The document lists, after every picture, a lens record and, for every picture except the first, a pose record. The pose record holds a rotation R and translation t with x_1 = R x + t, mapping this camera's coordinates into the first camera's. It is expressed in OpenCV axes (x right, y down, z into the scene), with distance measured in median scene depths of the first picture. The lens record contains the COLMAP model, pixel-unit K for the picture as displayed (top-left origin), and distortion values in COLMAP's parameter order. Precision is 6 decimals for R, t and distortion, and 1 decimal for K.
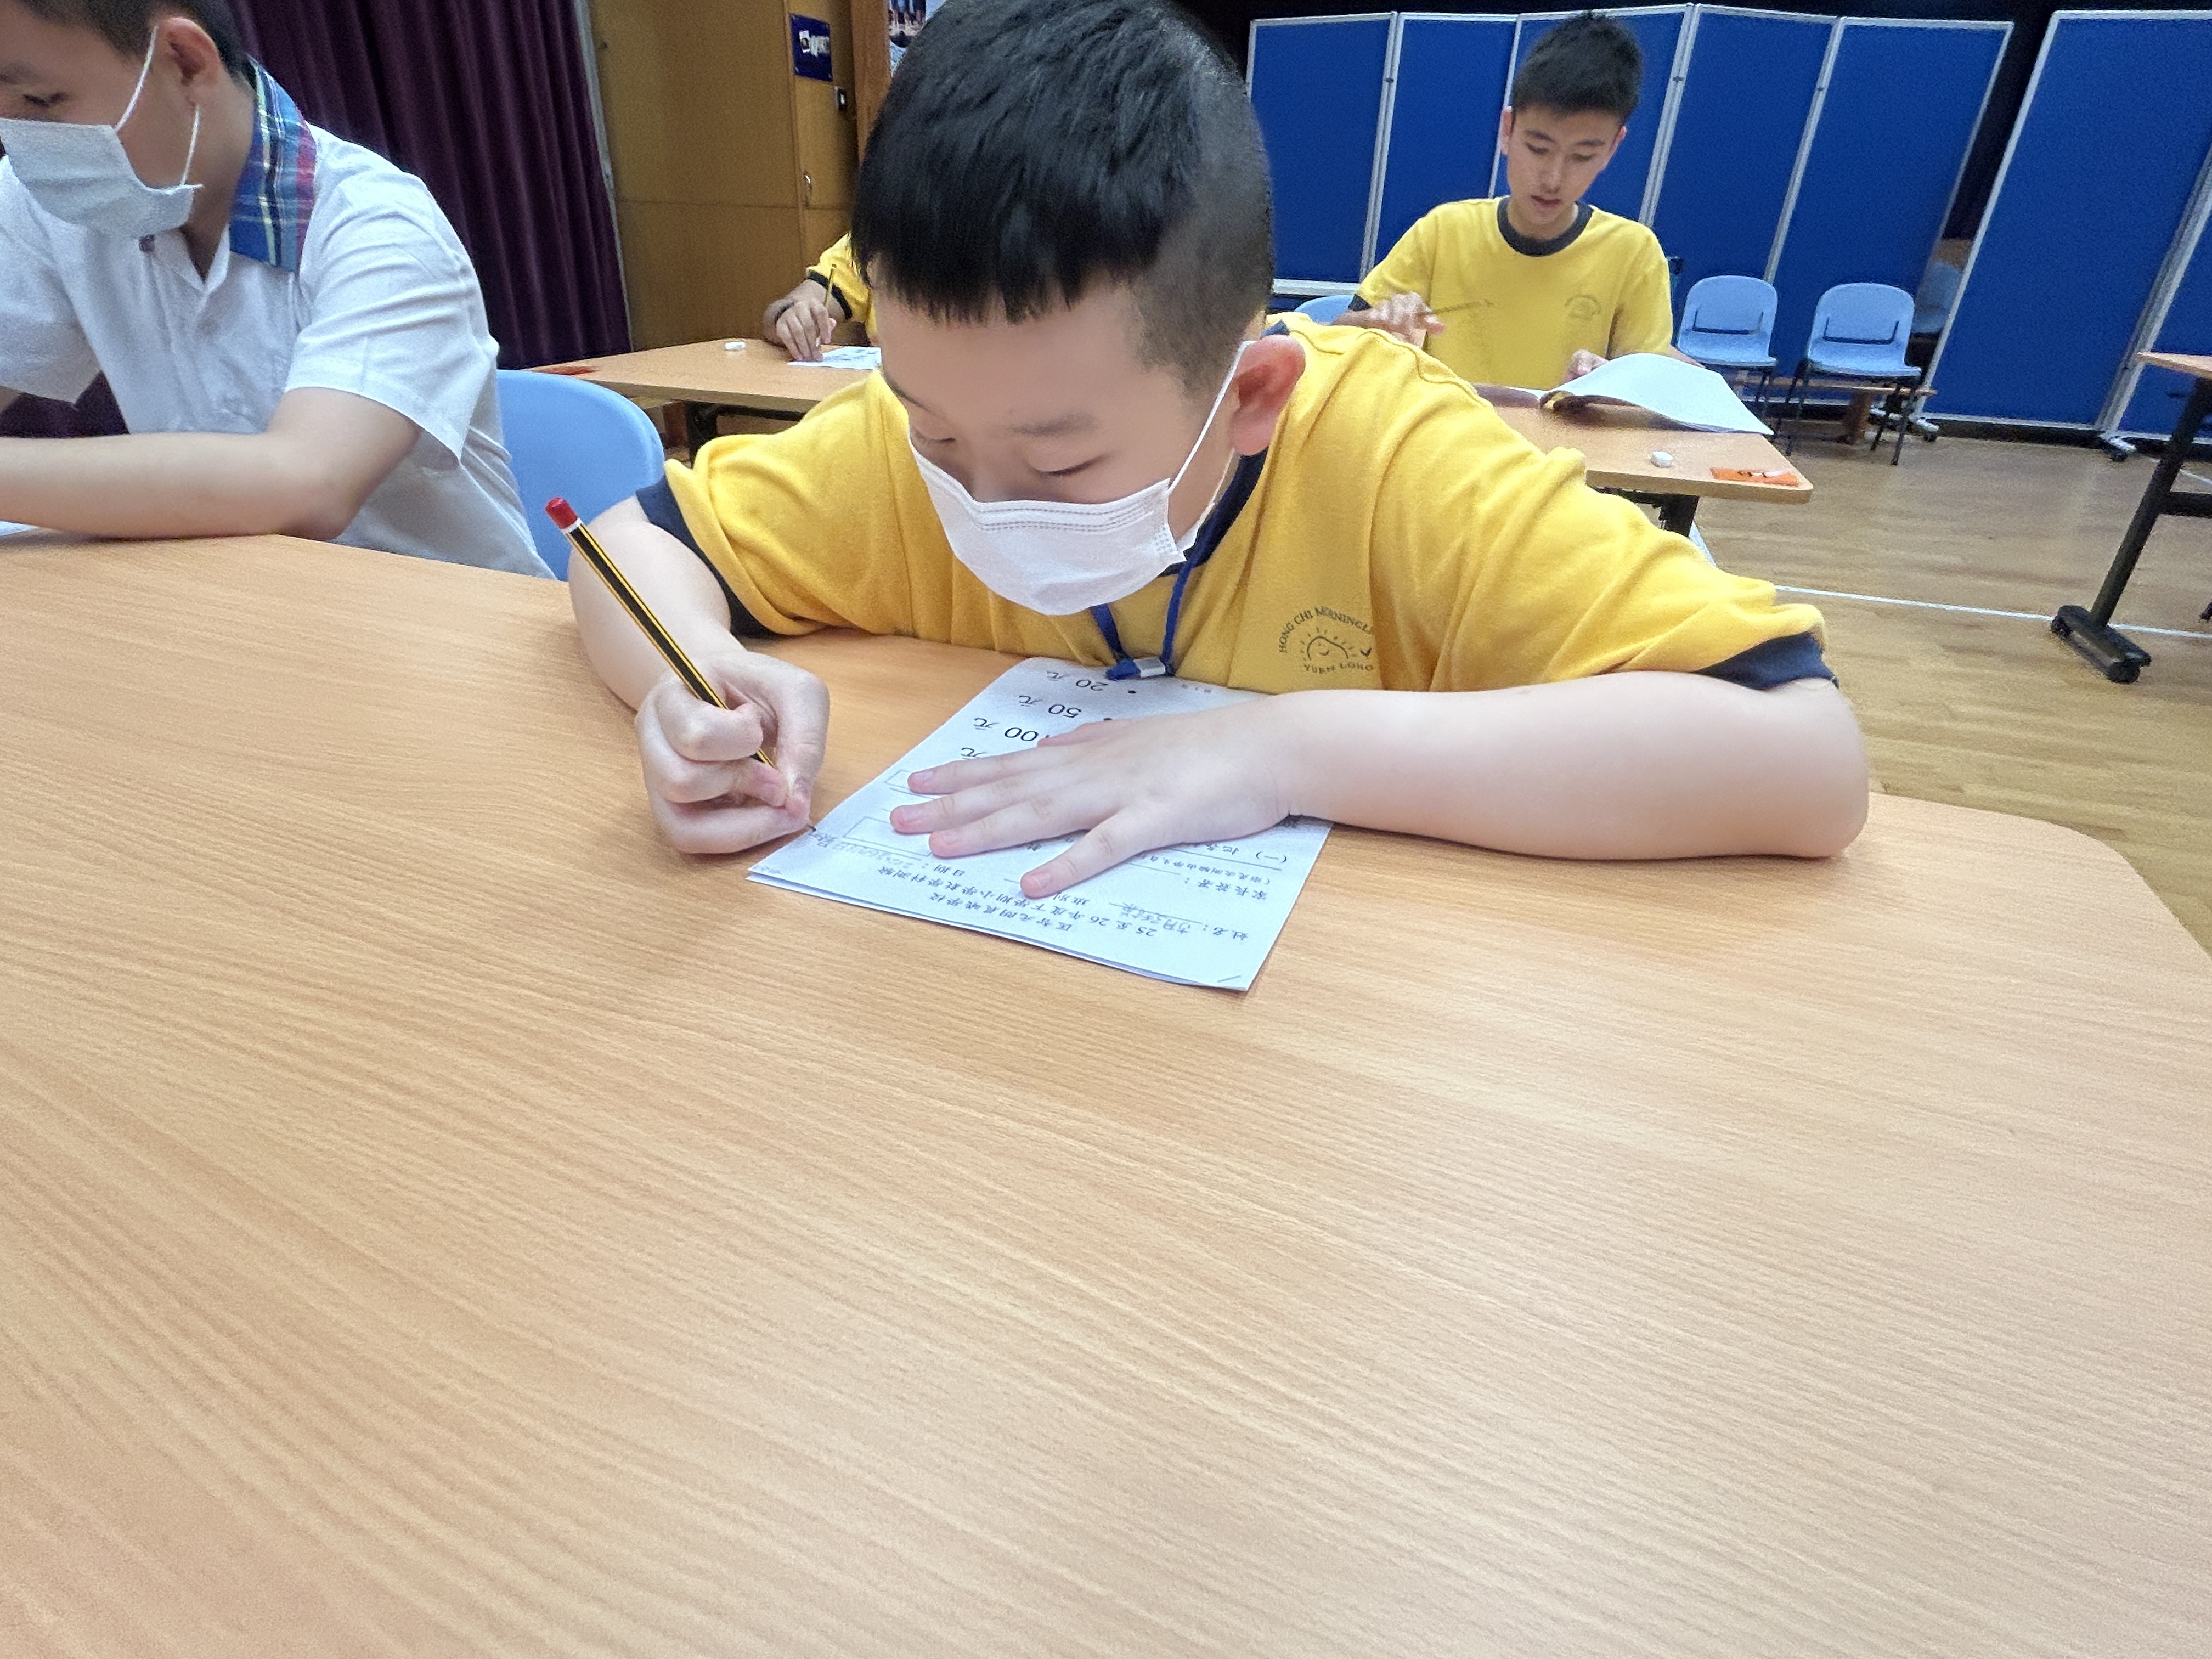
lens RADIAL K [[1156.7, 0, 1080.7], [0, 1156.7, 818.3], [0, 0, 1]] dist [0.005544, 0.000273]
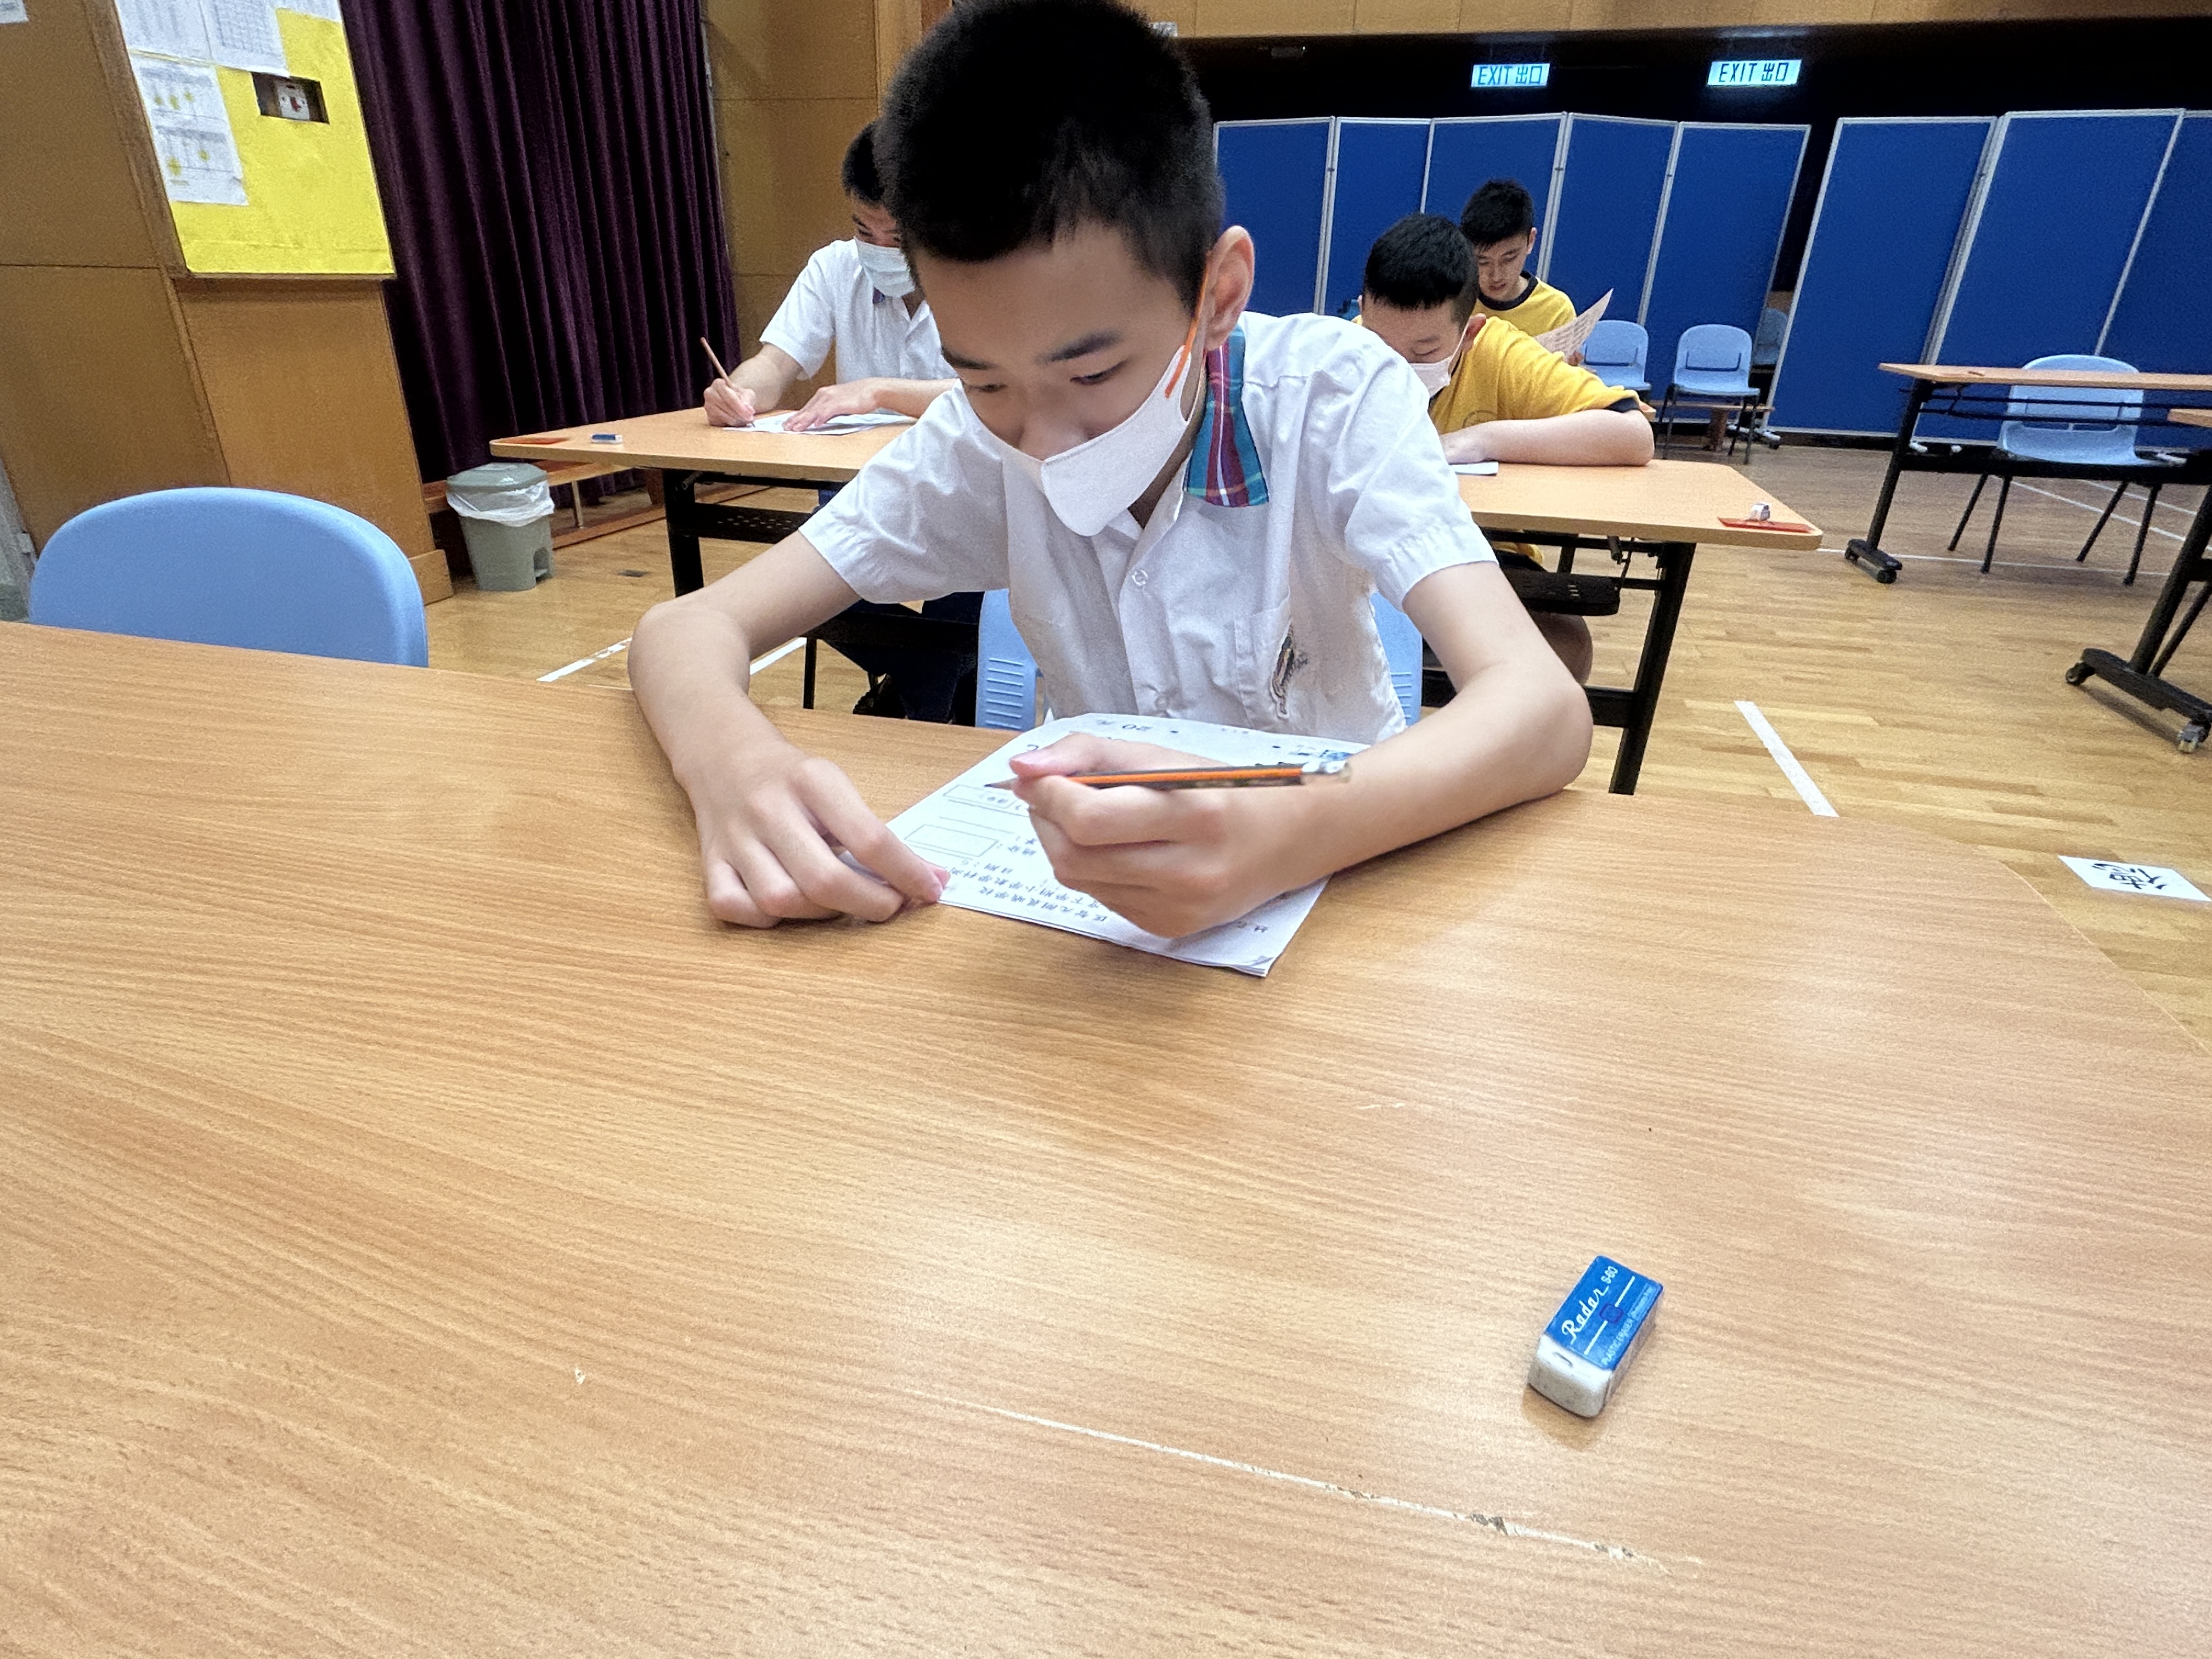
lens RADIAL K [[1150.6, 0, 1105.2], [0, 1150.6, 791.4], [0, 0, 1]] dist [0.003614, 0.000843]
pose [[0.996602, -0.041359, 0.071237, -0.119264], [0.045532, 0.997279, -0.057975, 0.109998], [-0.068645, 0.061022, 0.995773, -0.217022]]
